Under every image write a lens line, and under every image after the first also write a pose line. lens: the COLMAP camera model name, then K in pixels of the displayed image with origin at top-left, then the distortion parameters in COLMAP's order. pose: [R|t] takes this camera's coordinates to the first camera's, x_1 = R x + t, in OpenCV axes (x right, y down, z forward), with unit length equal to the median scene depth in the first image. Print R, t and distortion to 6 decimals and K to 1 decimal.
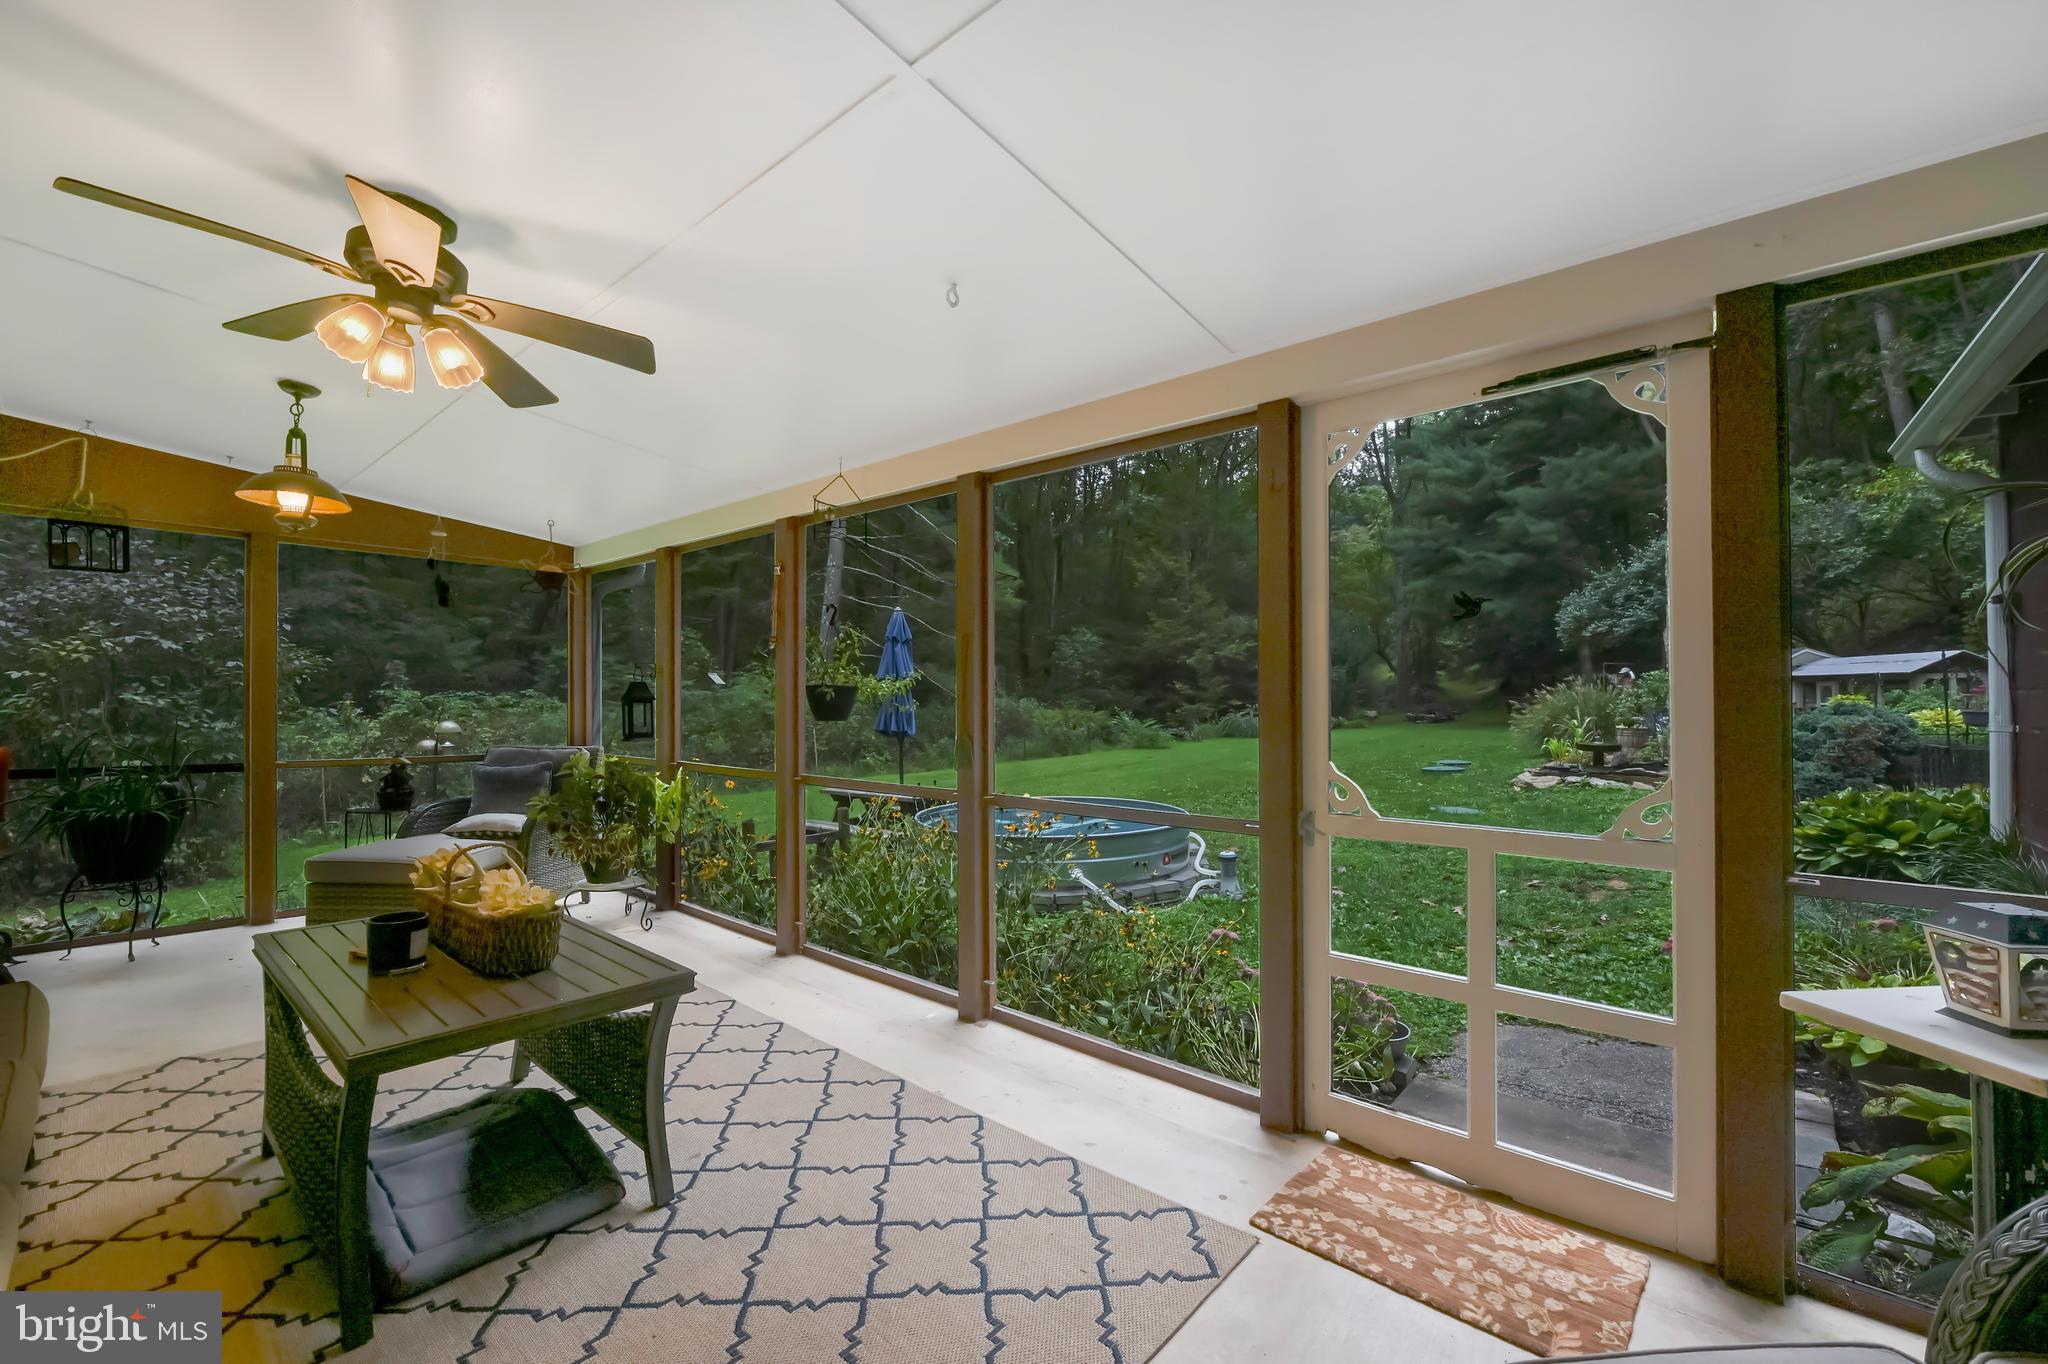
lens RADIAL K [[829.6, 0, 1011.9], [0, 829.6, 690.2], [0, 0, 1]] dist [-0.002091, -0.000156]
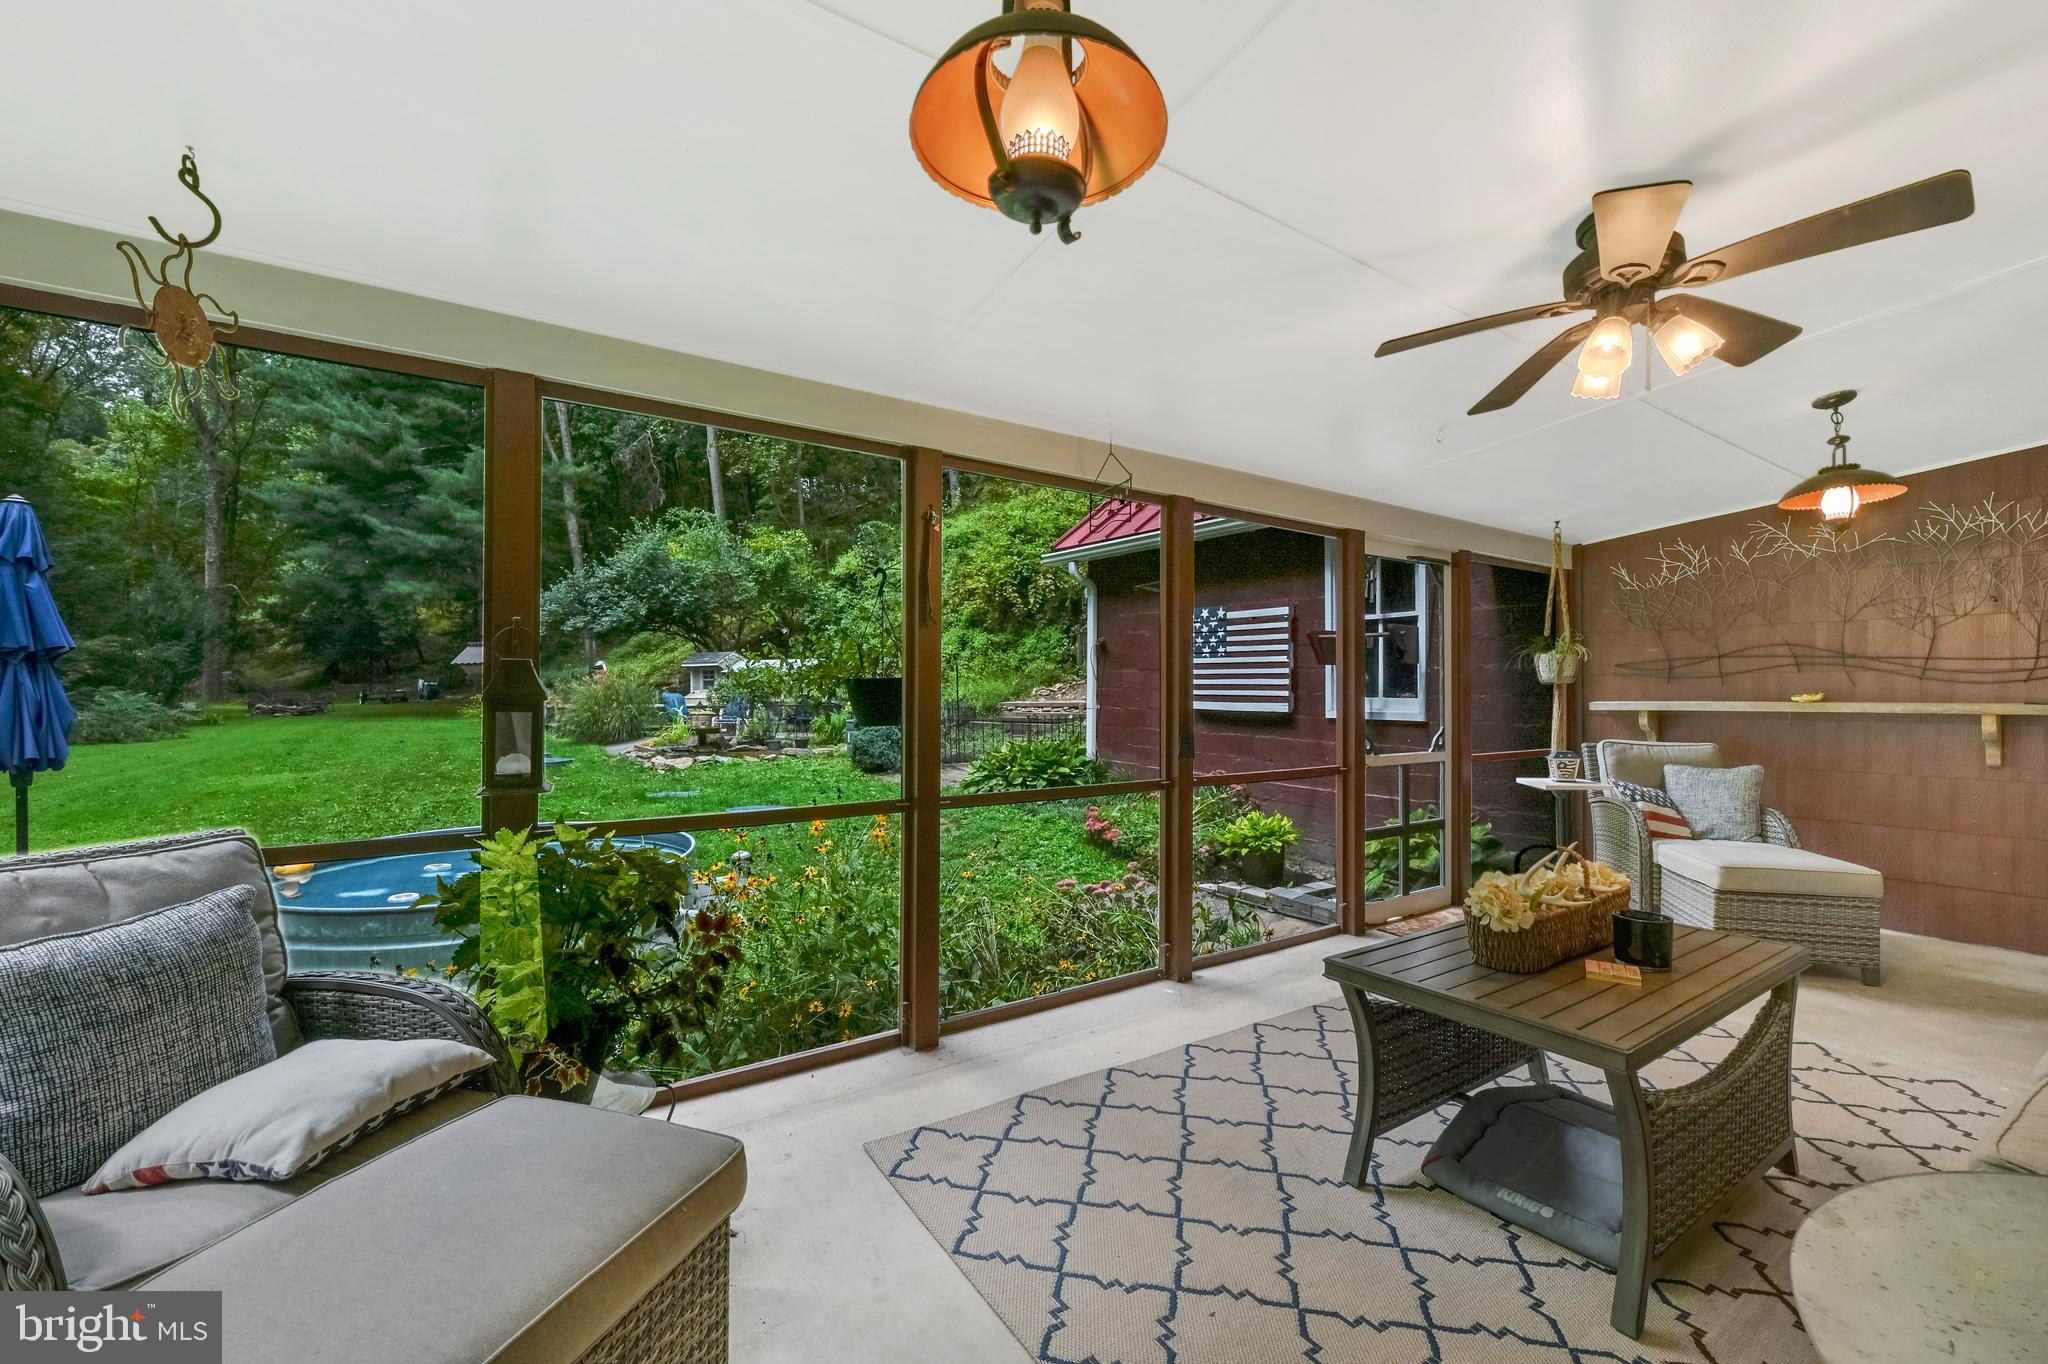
lens RADIAL K [[829.6, 0, 1019.8], [0, 829.6, 677.0], [0, 0, 1]] dist [-0.002091, -0.000156]
pose [[0.294454, 0.014763, 0.955552, -0.103991], [-0.012773, 0.999852, -0.011511, 0.000253], [-0.955580, -0.008816, 0.294599, 0.076673]]
